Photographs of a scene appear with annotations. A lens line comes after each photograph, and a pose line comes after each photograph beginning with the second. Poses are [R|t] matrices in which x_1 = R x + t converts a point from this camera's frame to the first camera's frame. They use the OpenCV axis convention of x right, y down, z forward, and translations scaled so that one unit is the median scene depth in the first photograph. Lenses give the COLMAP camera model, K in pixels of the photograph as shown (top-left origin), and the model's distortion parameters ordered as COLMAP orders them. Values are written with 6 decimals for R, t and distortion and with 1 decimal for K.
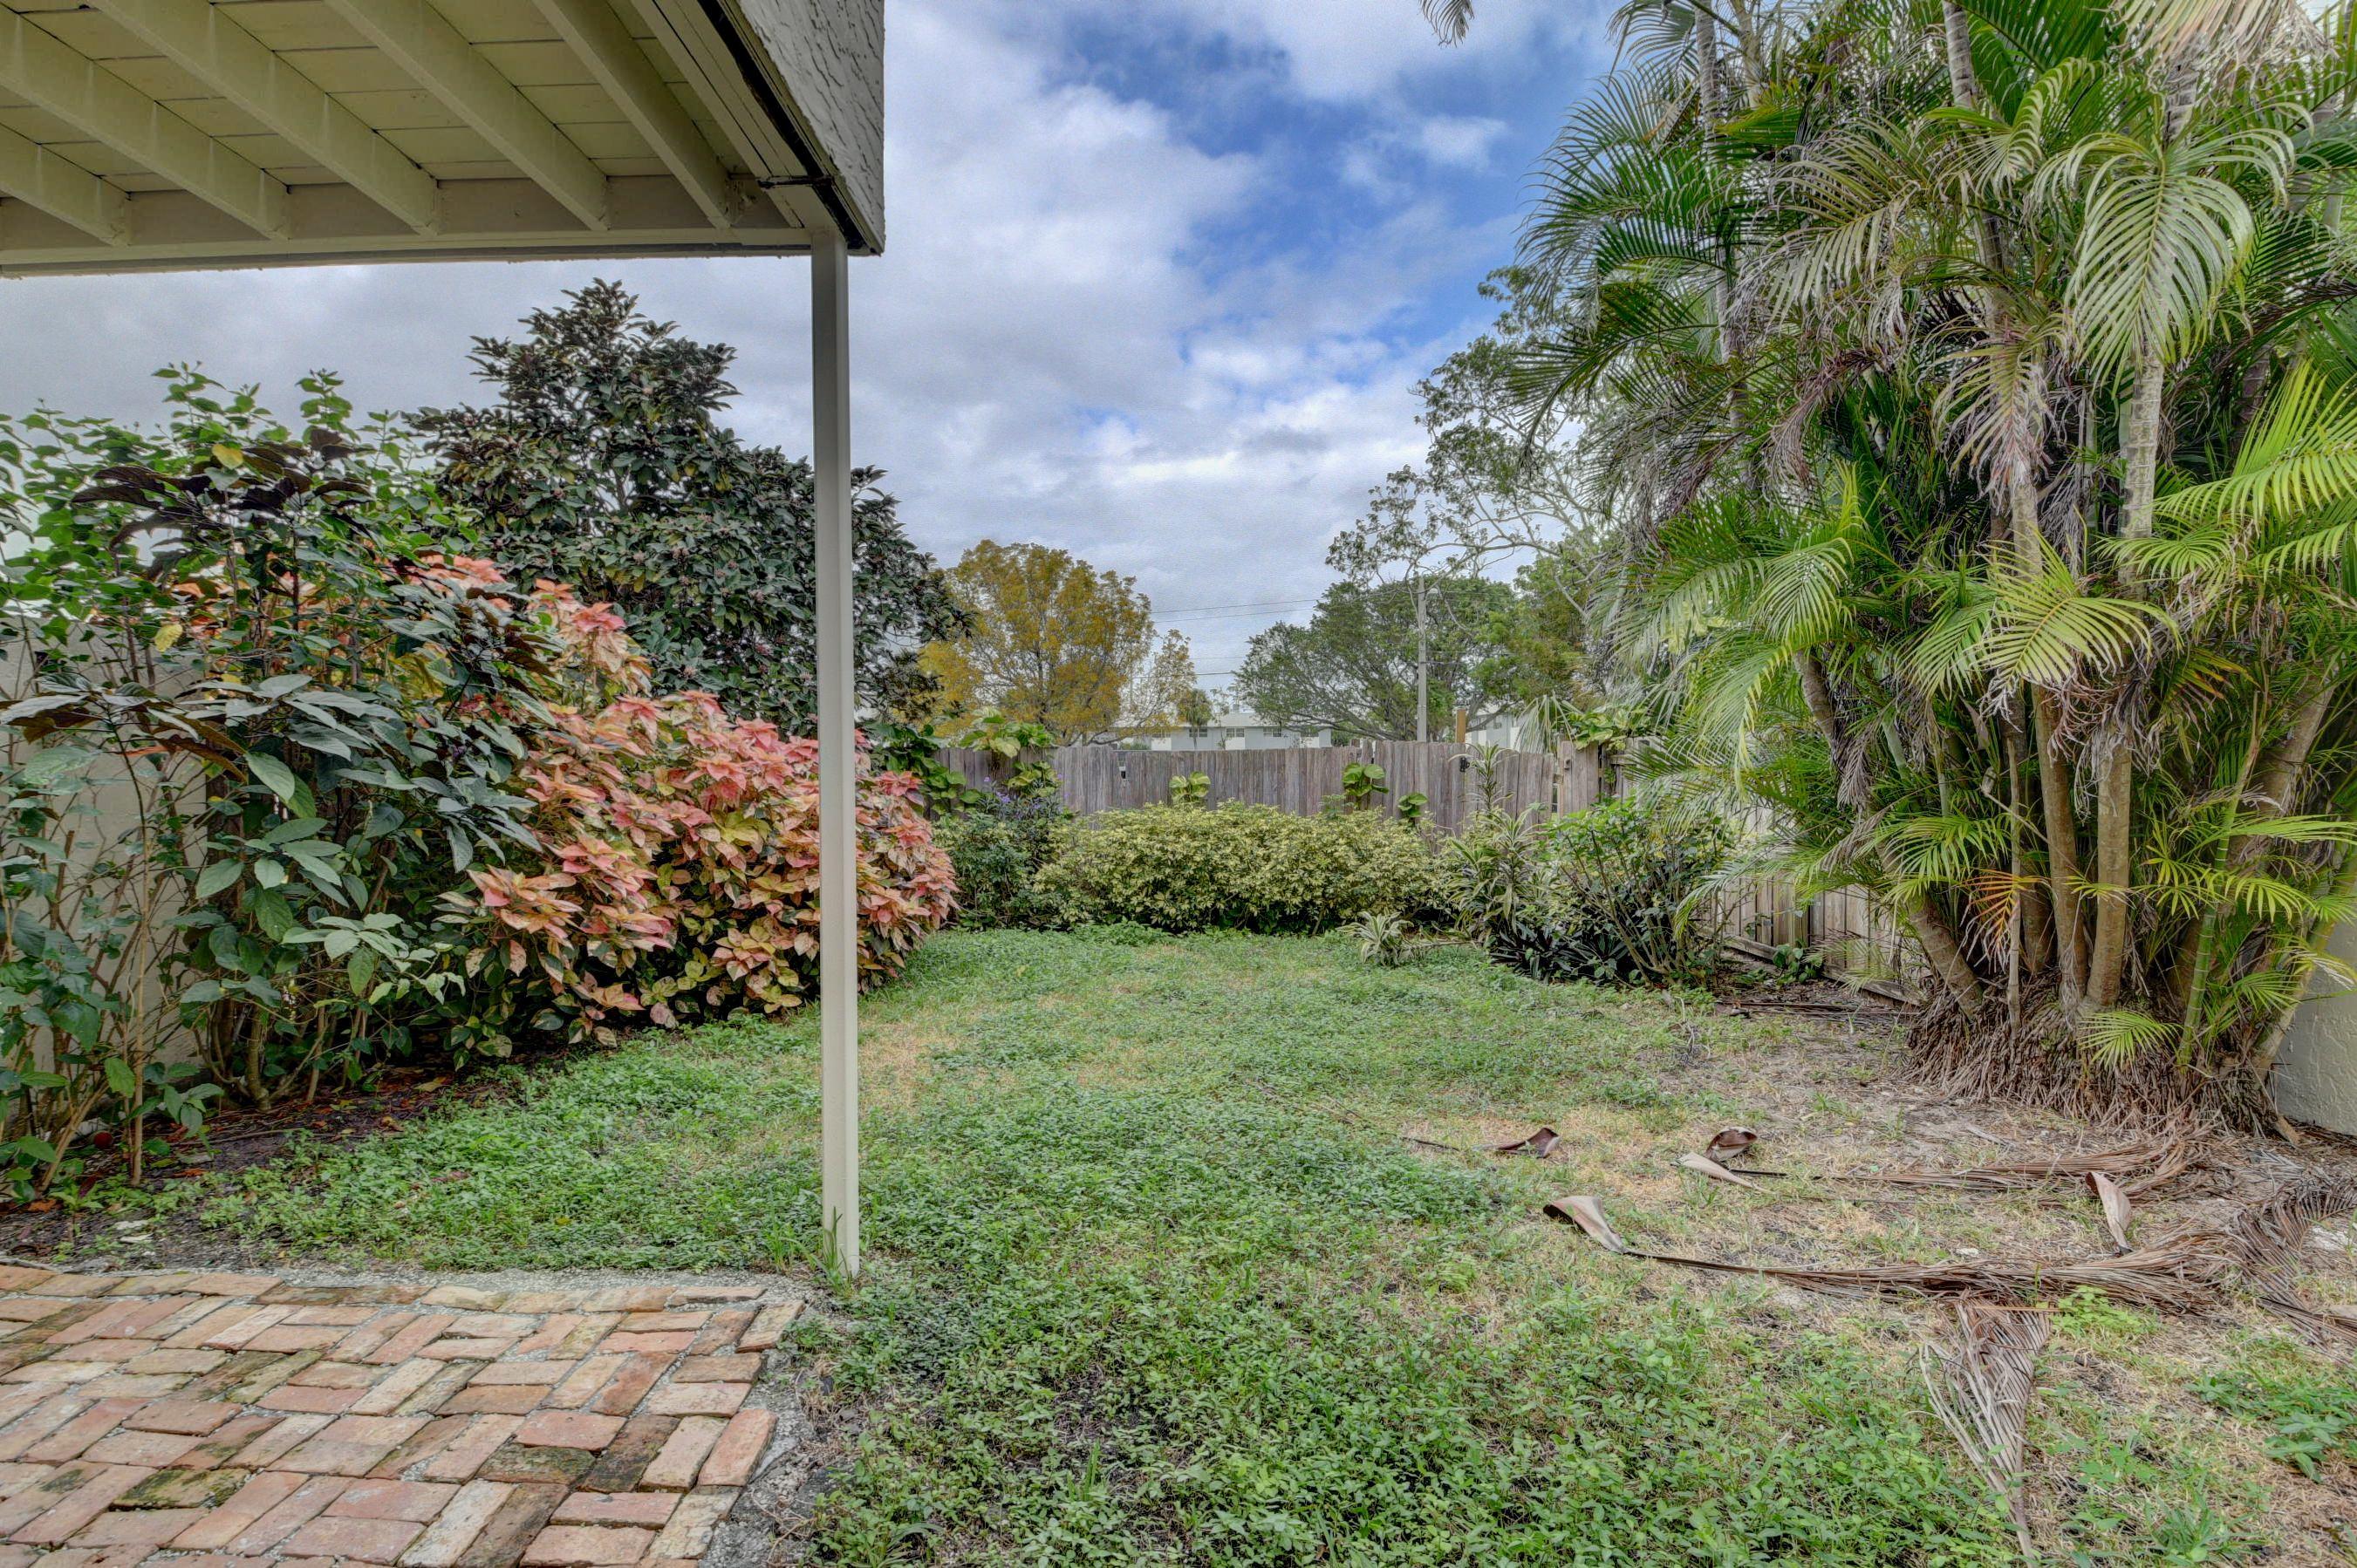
lens RADIAL K [[1043.6, 0, 1197.2], [0, 1043.6, 773.5], [0, 0, 1]] dist [-0.023619, -0.004602]
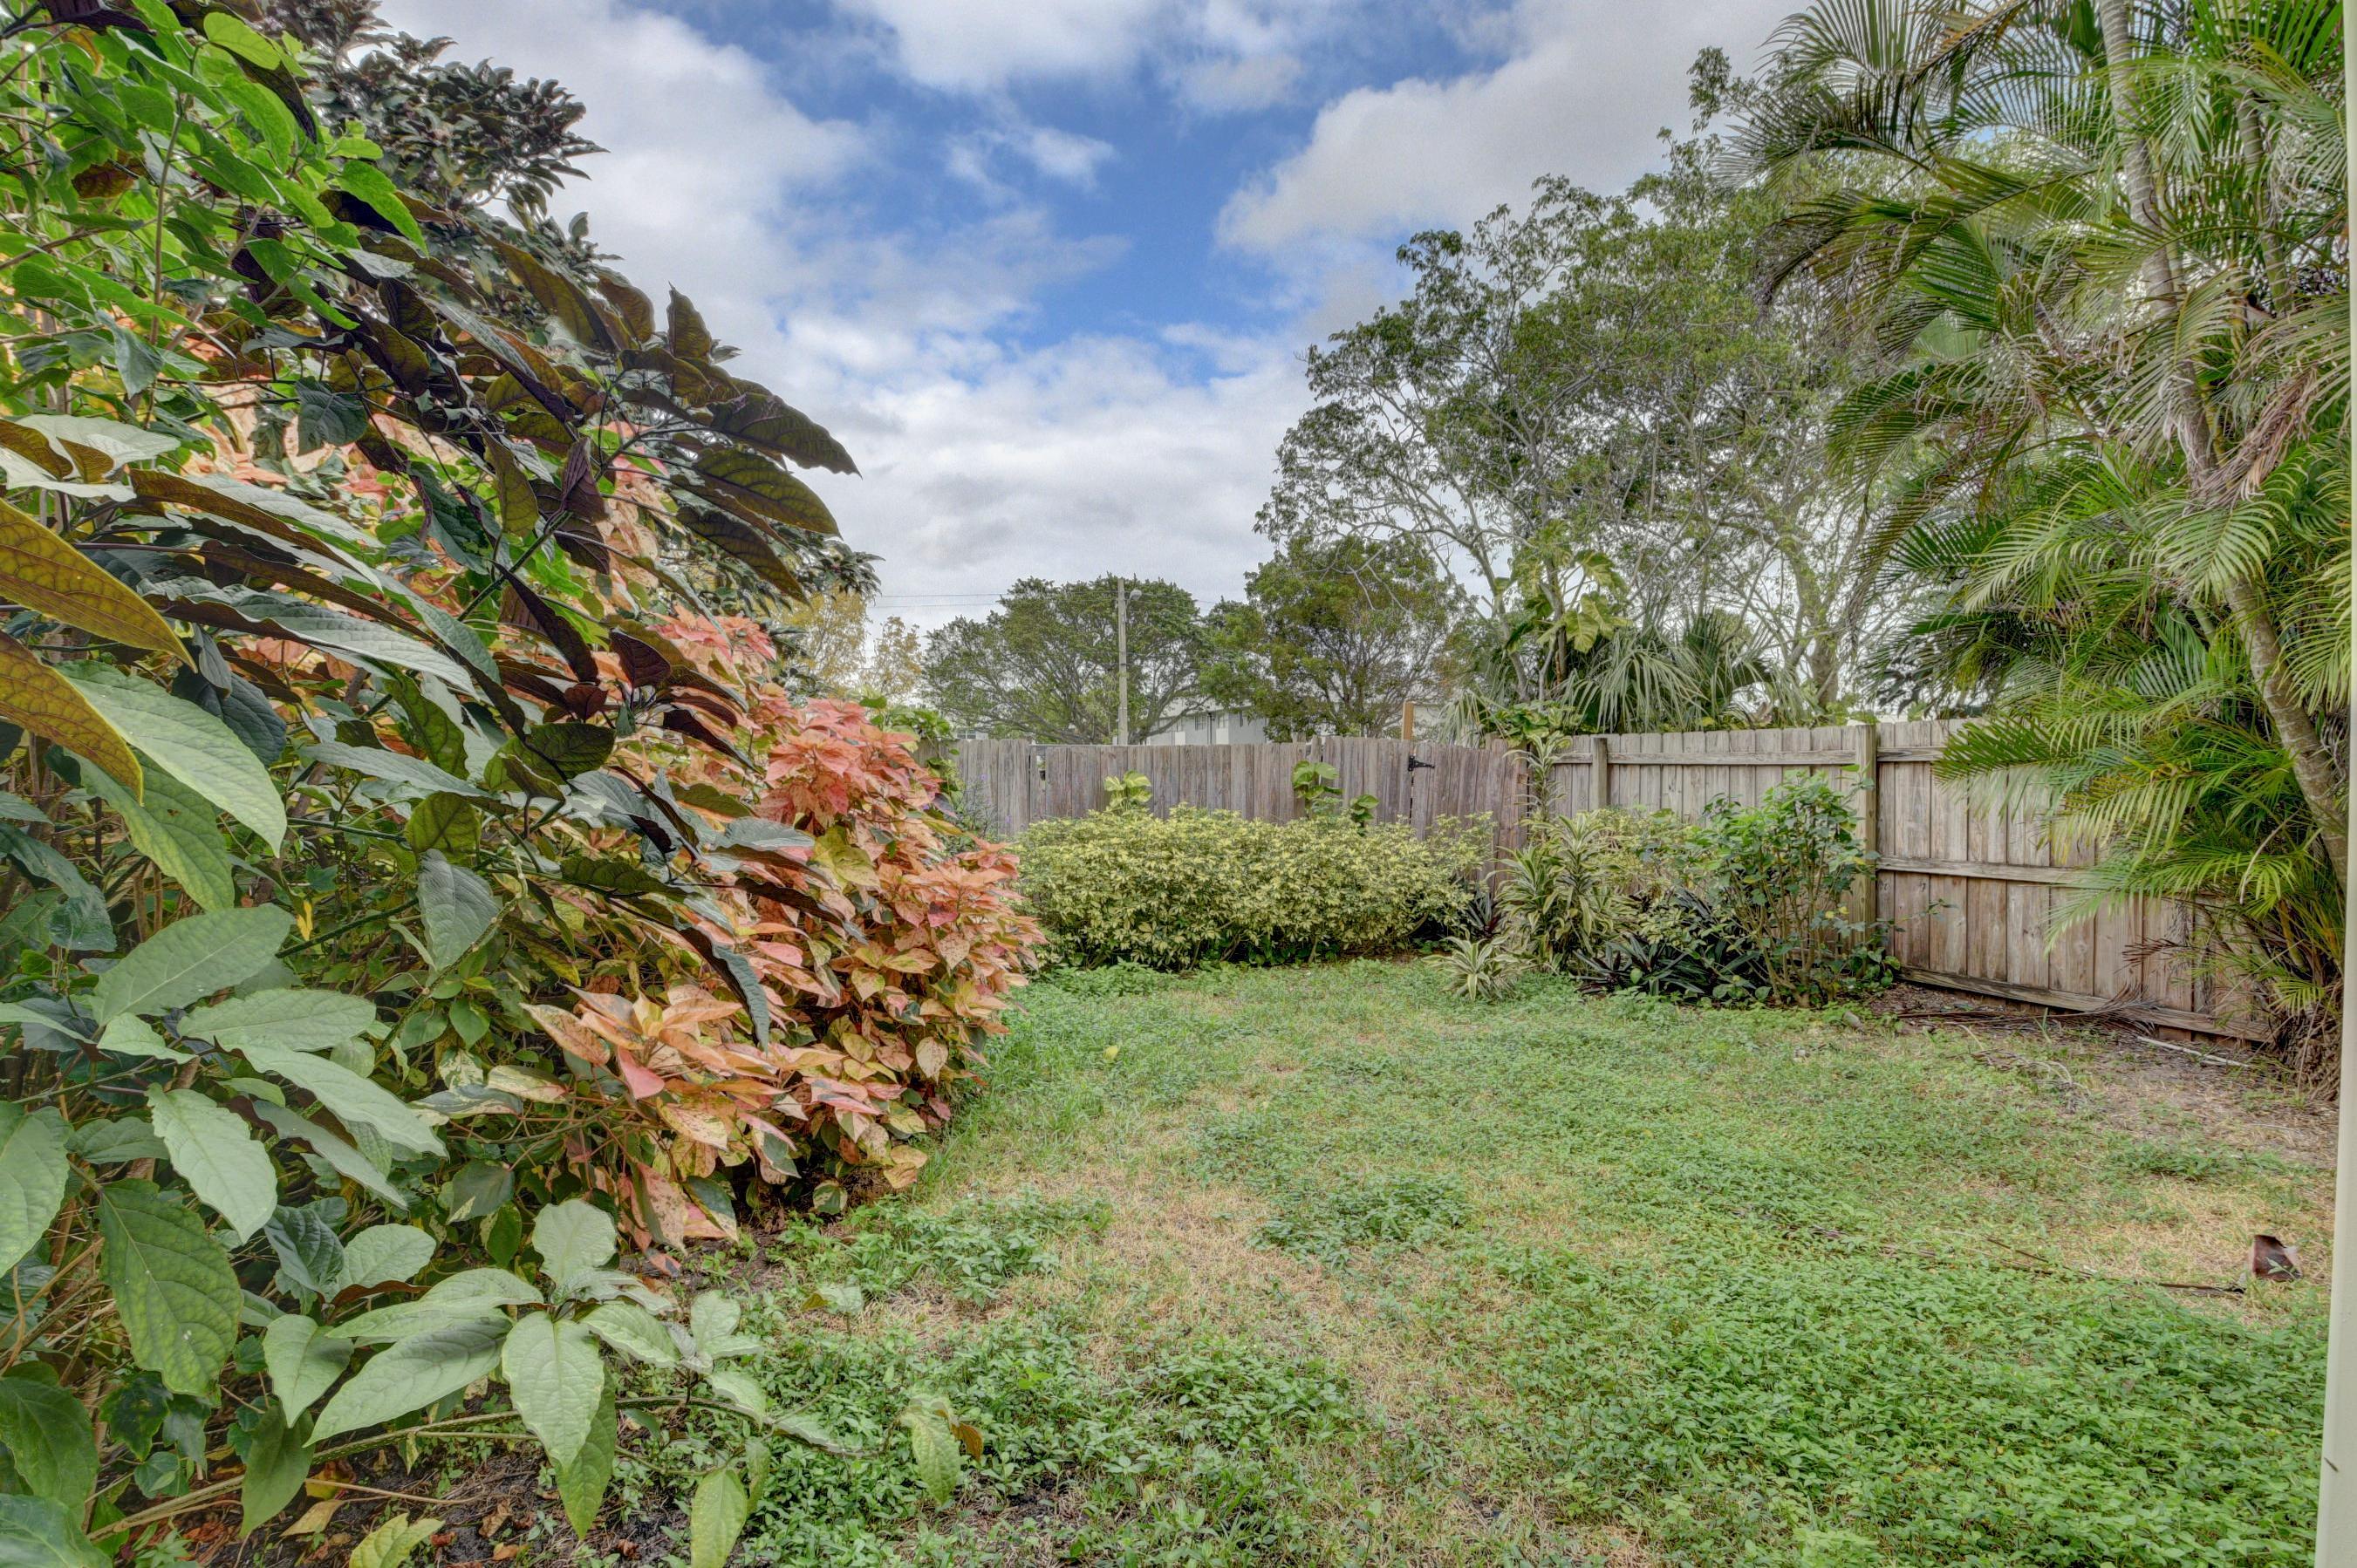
lens RADIAL K [[1043.6, 0, 1196.3], [0, 1043.6, 794.6], [0, 0, 1]] dist [-0.023619, -0.004602]
pose [[0.934559, -0.010234, 0.355662, -0.286081], [0.004898, 0.999862, 0.015900, 0.004214], [-0.355775, -0.013117, 0.934480, 0.253025]]
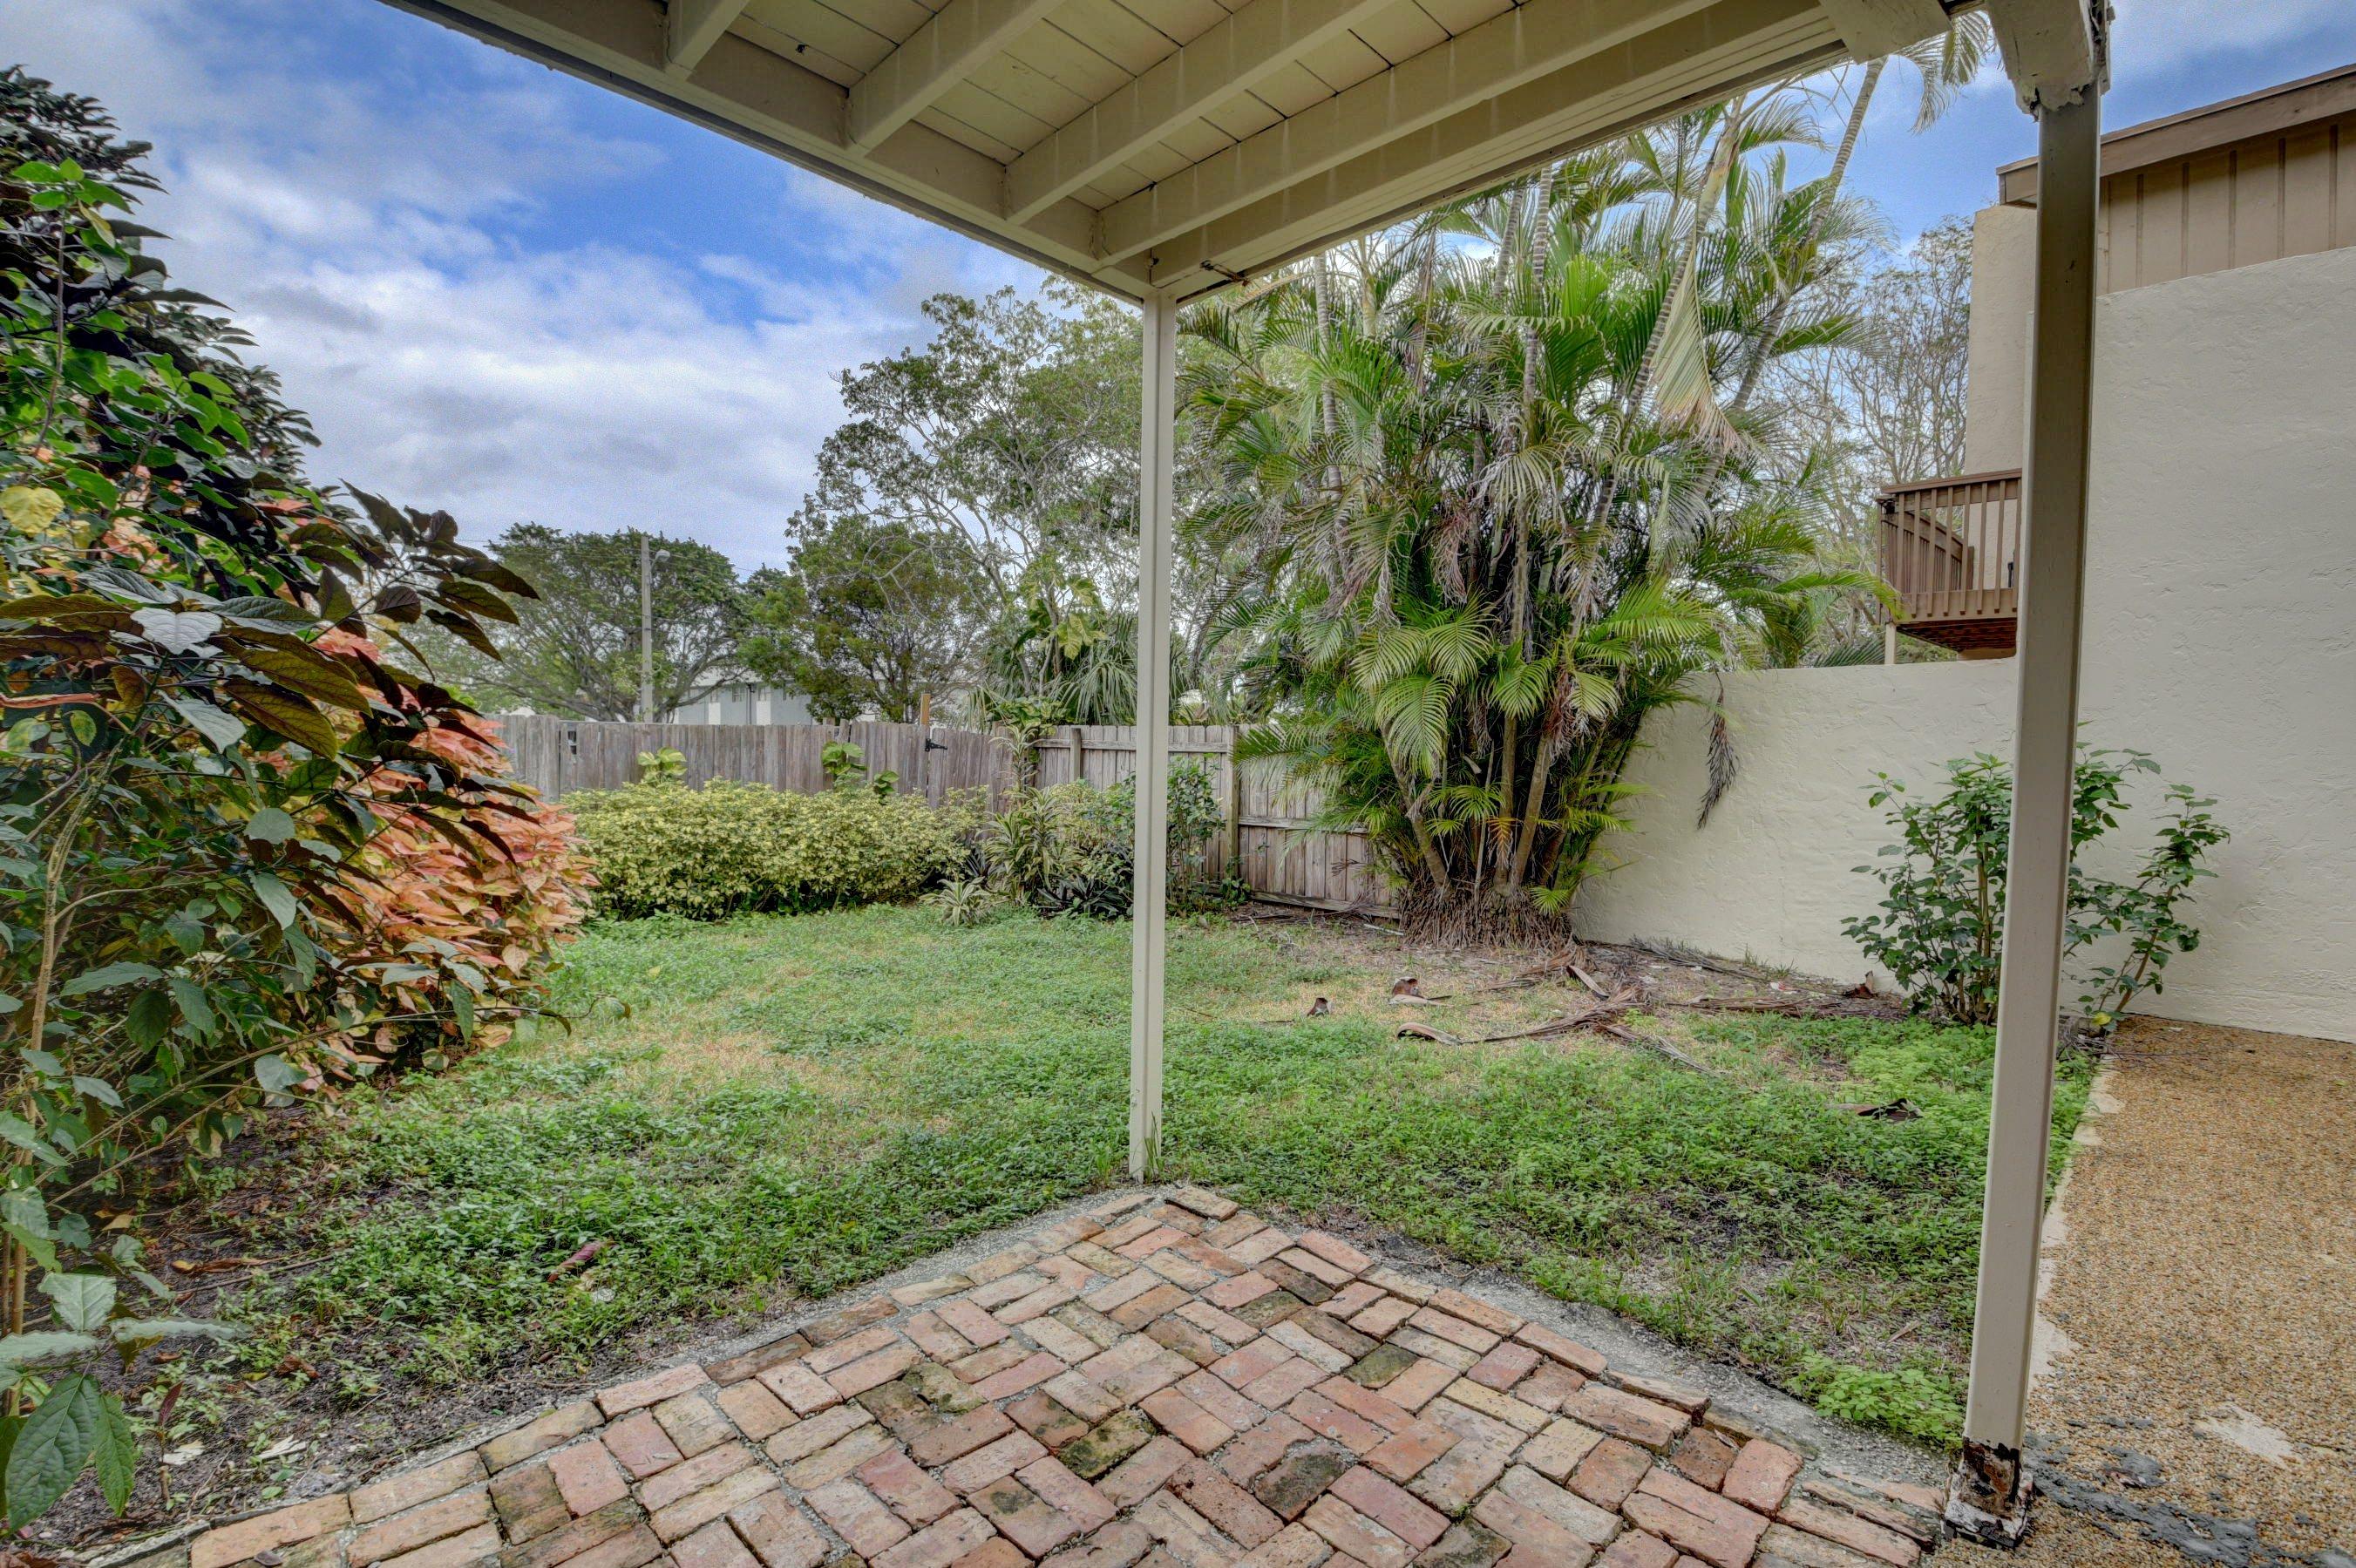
lens RADIAL K [[1043.3, 0, 1202.0], [0, 1043.3, 788.6], [0, 0, 1]] dist [-0.023619, -0.004602]
pose [[0.705892, -0.012855, 0.708203, -0.362154], [-0.010910, 0.999519, 0.029018, 0.003021], [-0.708236, -0.028210, 0.705412, 0.042869]]
